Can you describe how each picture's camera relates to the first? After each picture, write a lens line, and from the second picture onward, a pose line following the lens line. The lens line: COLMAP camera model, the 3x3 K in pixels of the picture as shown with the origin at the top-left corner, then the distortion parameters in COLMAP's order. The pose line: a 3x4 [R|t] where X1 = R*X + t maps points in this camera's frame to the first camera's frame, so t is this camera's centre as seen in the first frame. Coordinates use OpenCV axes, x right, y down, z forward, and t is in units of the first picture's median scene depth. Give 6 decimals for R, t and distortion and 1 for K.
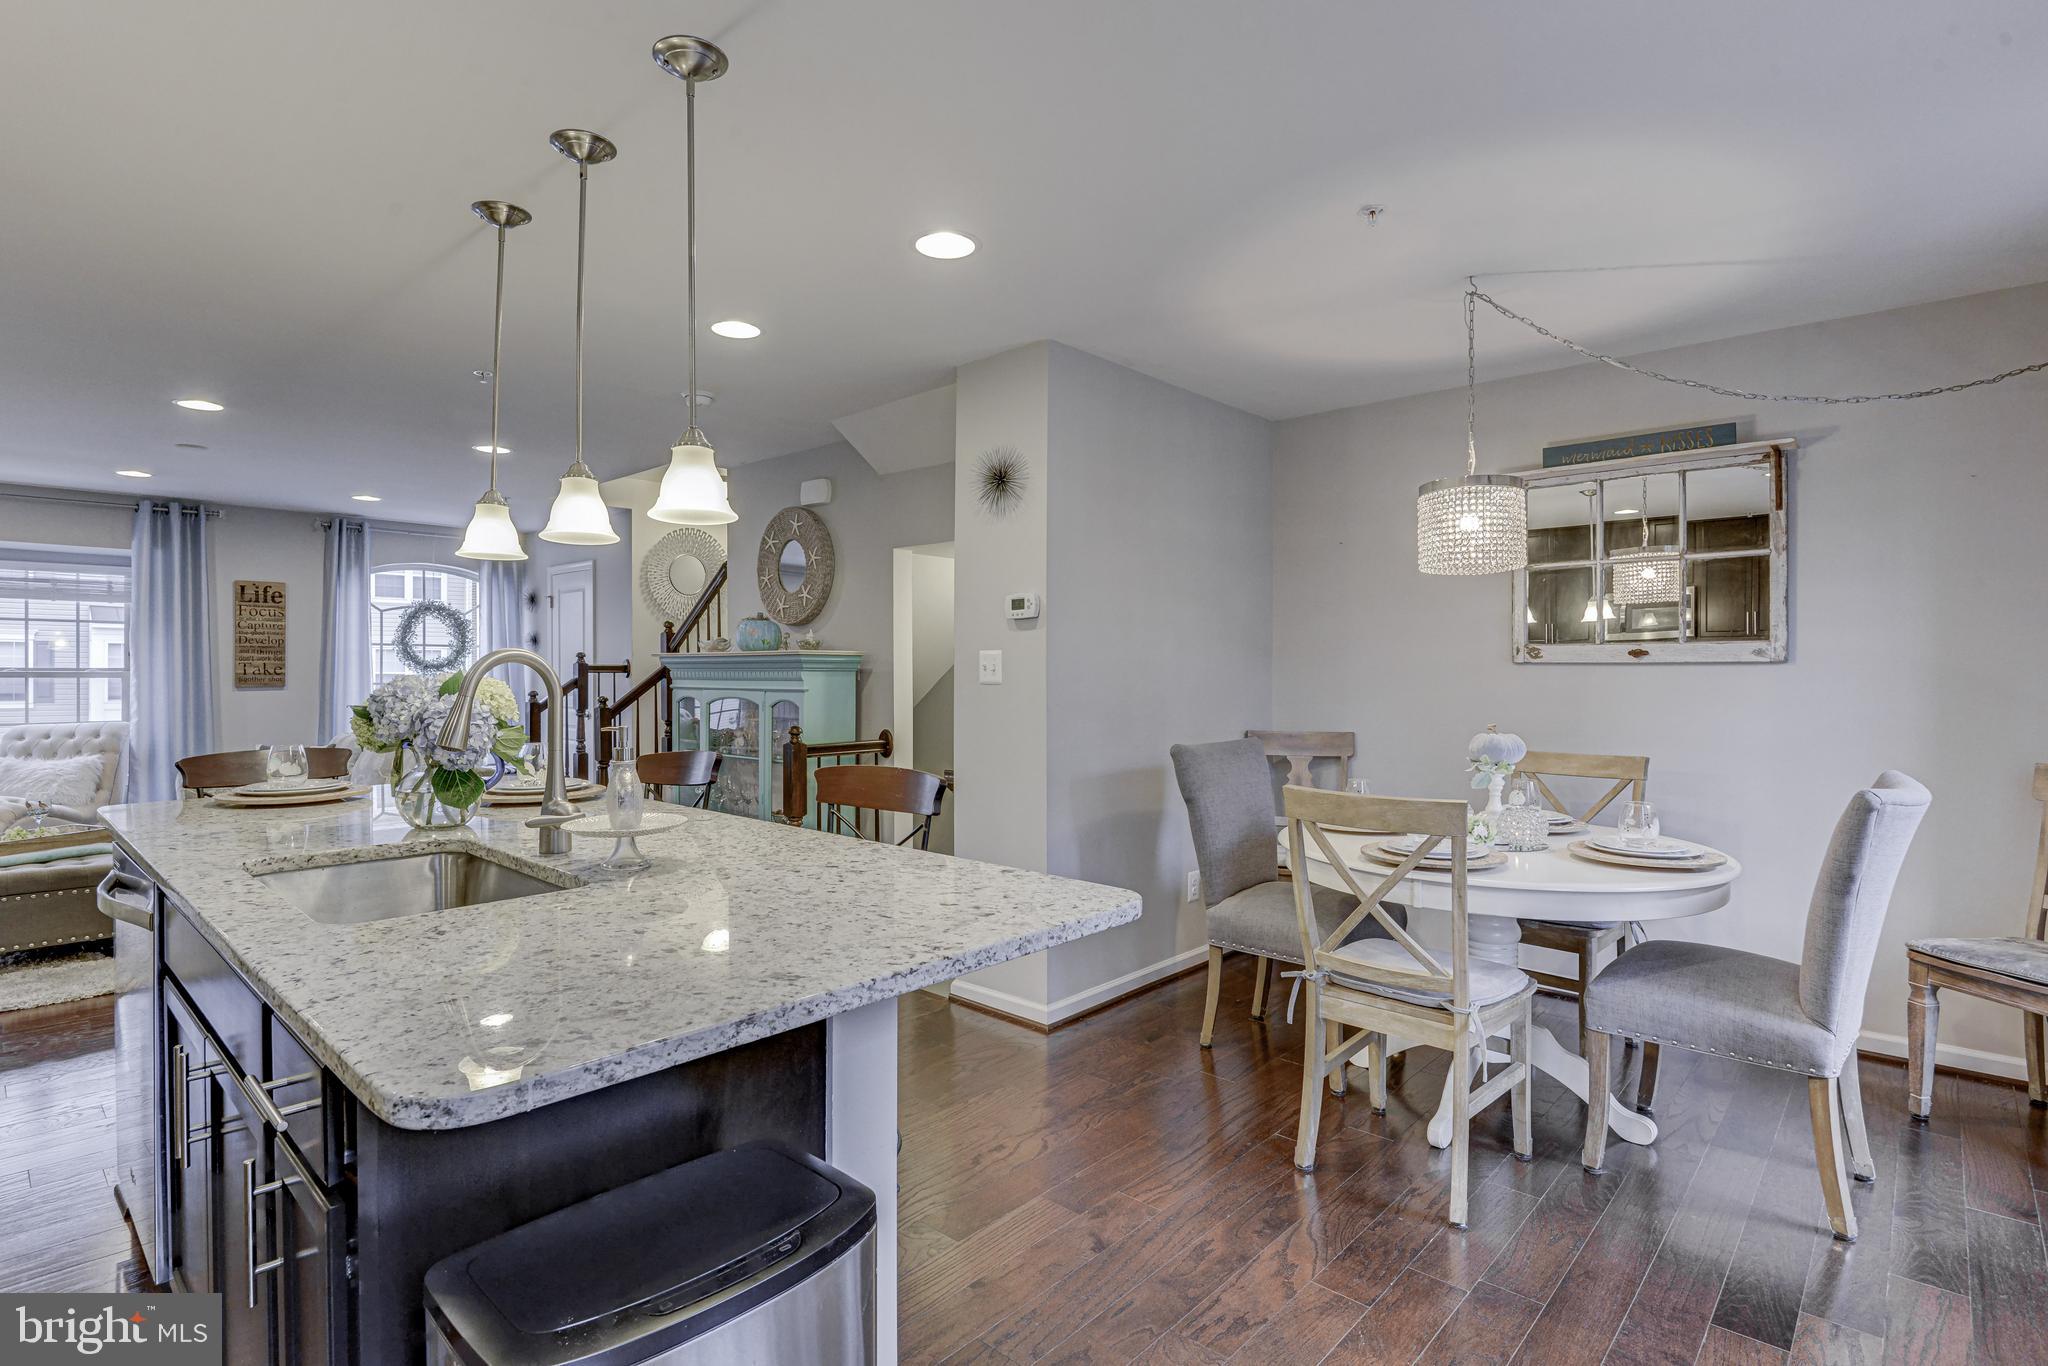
lens RADIAL K [[1005.6, 0, 1014.1], [0, 1005.6, 681.7], [0, 0, 1]] dist [-0.004661, -0.007167]
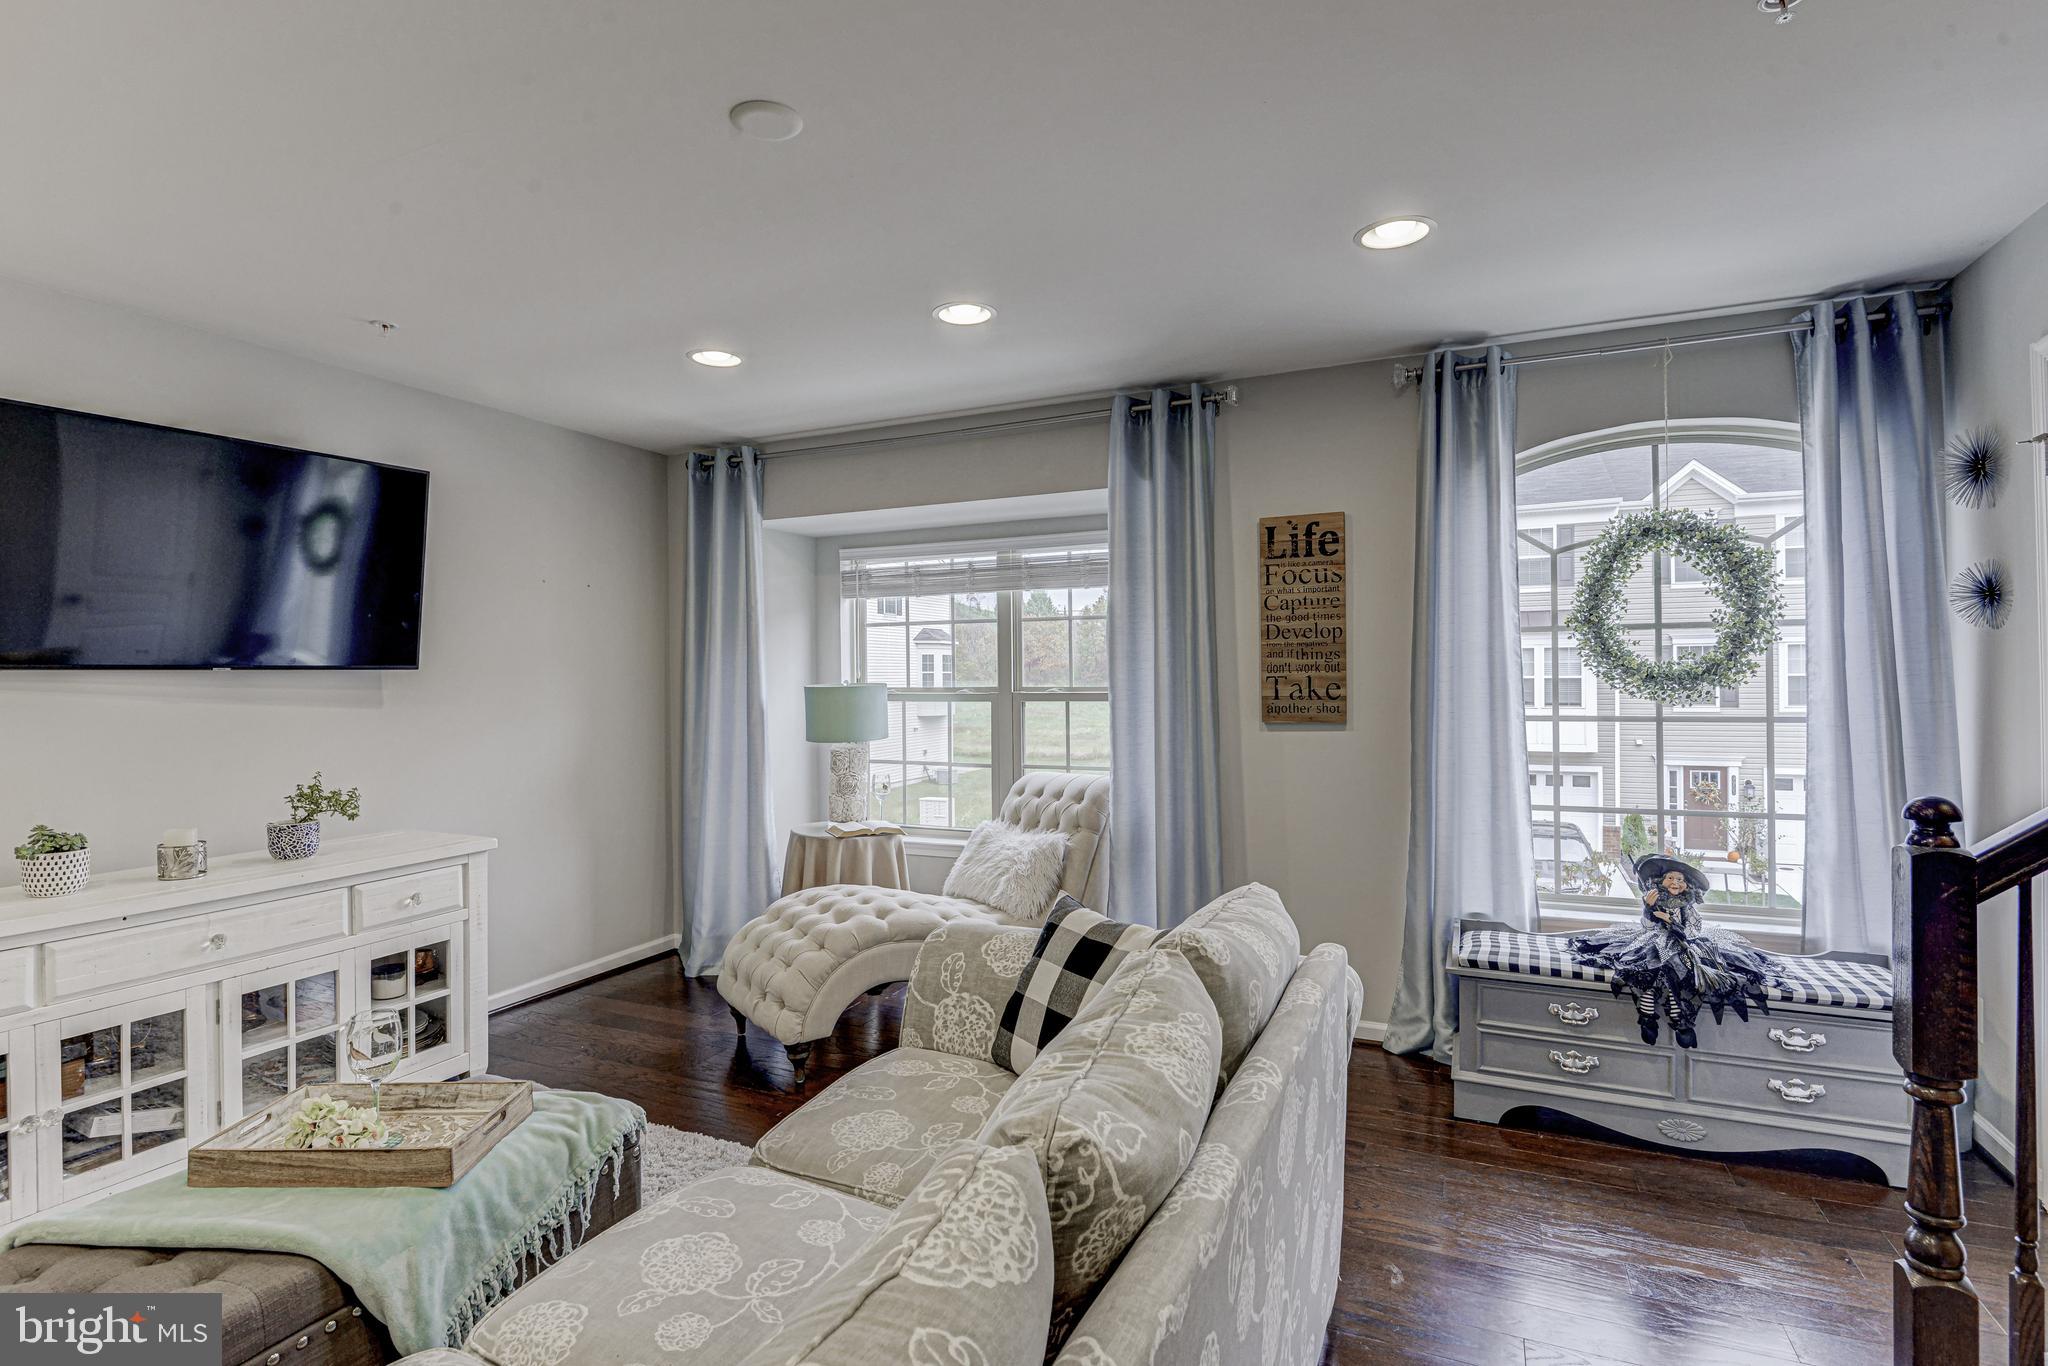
lens RADIAL K [[1005.6, 0, 1009.1], [0, 1005.6, 673.4], [0, 0, 1]] dist [-0.004661, -0.007167]
pose [[0.309417, -0.010270, -0.950871, -0.644094], [0.004130, 0.999947, -0.009456, -0.032436], [0.950917, -0.001002, 0.309443, 1.425737]]
